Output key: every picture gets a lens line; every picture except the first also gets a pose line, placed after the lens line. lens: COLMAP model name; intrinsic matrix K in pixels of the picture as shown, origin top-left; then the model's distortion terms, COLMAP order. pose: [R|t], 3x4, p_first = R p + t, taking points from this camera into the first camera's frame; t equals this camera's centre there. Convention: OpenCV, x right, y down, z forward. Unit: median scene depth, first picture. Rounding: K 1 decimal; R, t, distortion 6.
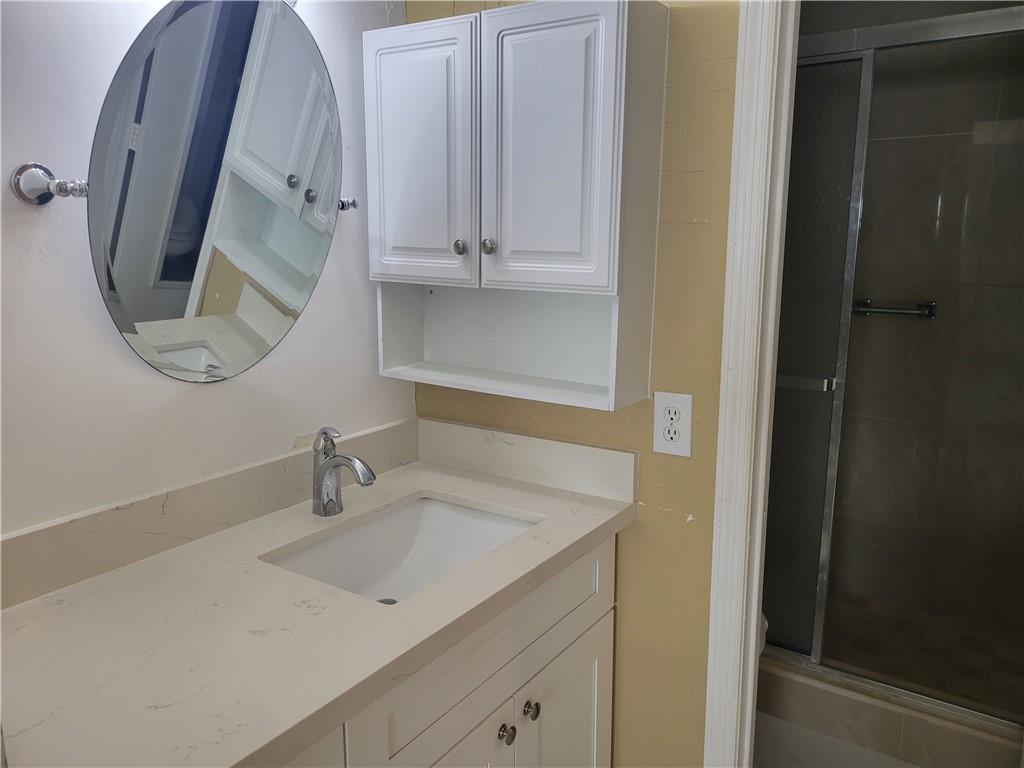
lens RADIAL K [[763.2, 0, 516.7], [0, 763.2, 379.1], [0, 0, 1]] dist [0.054644, -0.041547]
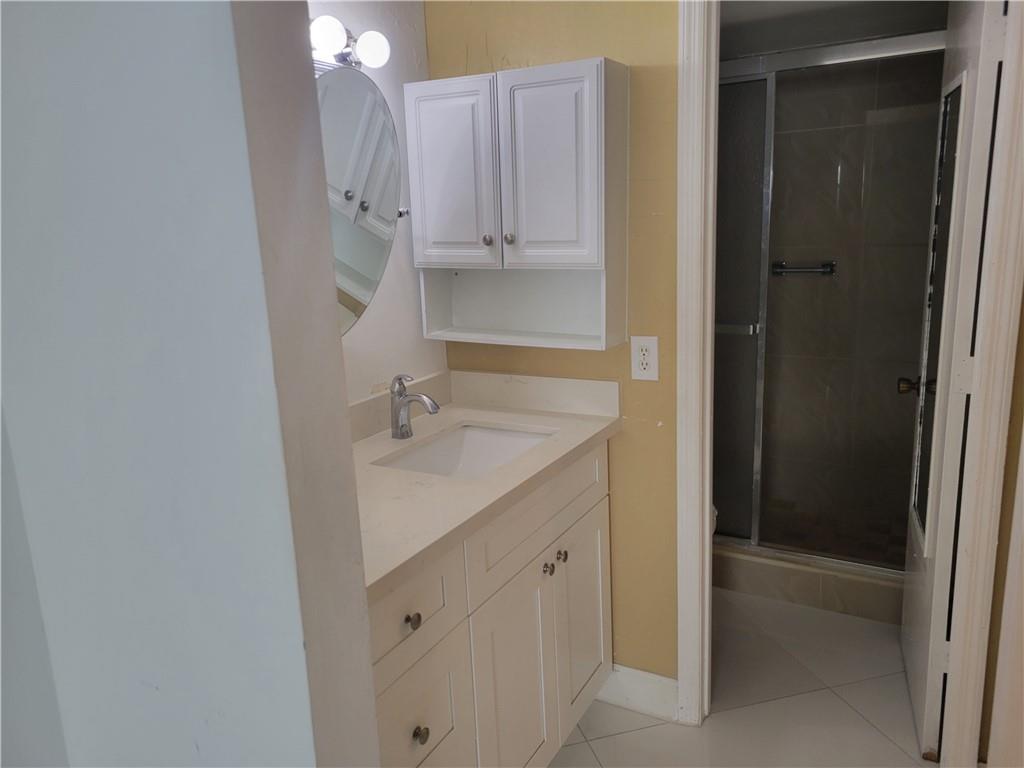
lens RADIAL K [[763.2, 0, 505.7], [0, 763.2, 378.7], [0, 0, 1]] dist [0.054644, -0.041547]
pose [[0.996429, -0.059884, 0.059523, -0.130659], [0.058142, 0.997840, 0.030573, 0.035614], [-0.061225, -0.027003, 0.997759, -0.372043]]
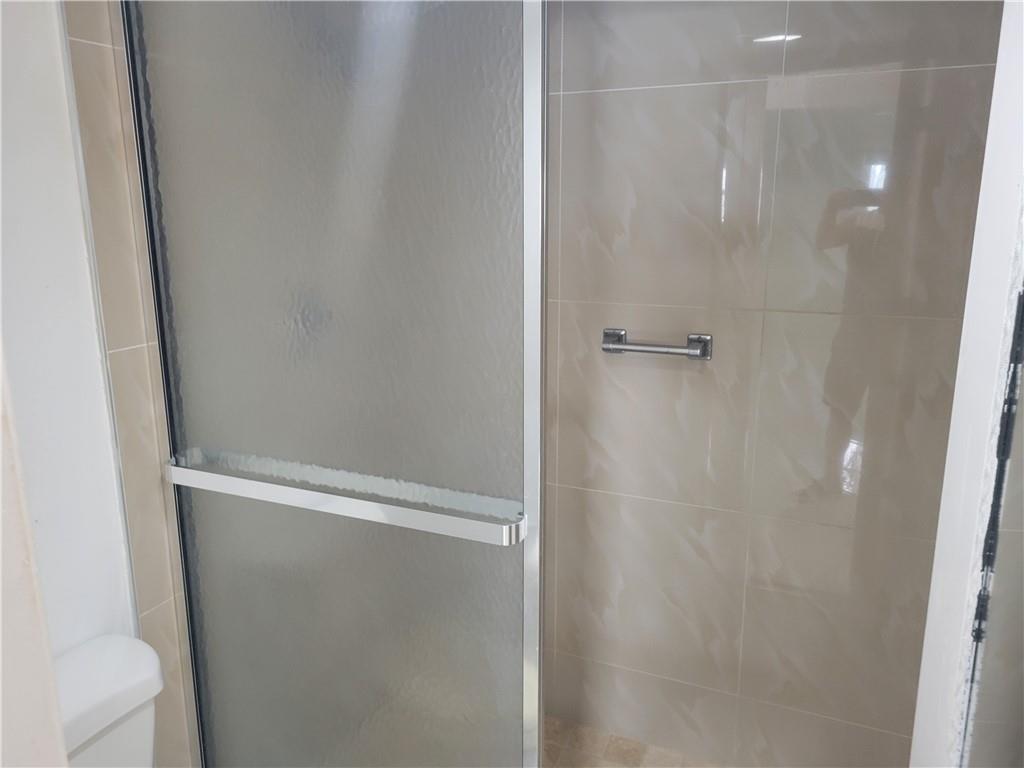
lens RADIAL K [[763.2, 0, 508.2], [0, 763.2, 381.6], [0, 0, 1]] dist [0.054644, -0.041547]
pose [[0.982986, -0.053520, 0.175712, 0.415340], [0.043939, 0.997351, 0.057973, -0.174537], [-0.178349, -0.049266, 0.982733, 0.626463]]
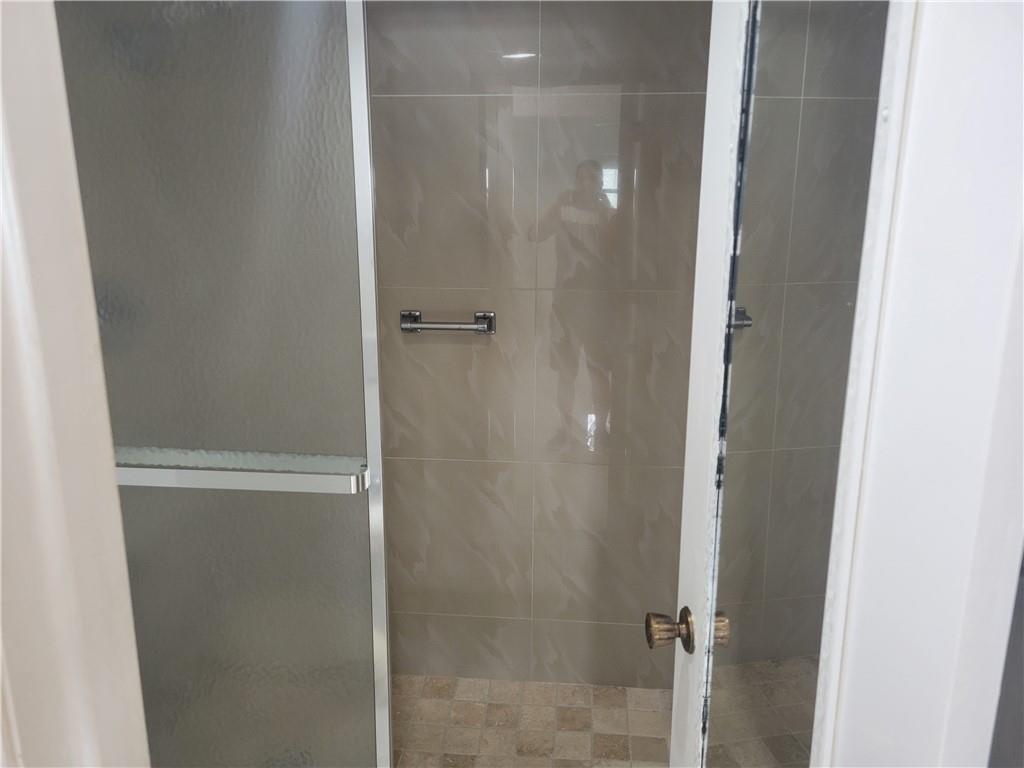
lens RADIAL K [[763.2, 0, 502.2], [0, 763.2, 385.0], [0, 0, 1]] dist [0.054644, -0.041547]
pose [[0.874842, -0.118538, 0.469681, 0.297149], [0.088085, 0.992360, 0.086383, -0.152956], [-0.476332, -0.034199, 0.878600, 0.527858]]
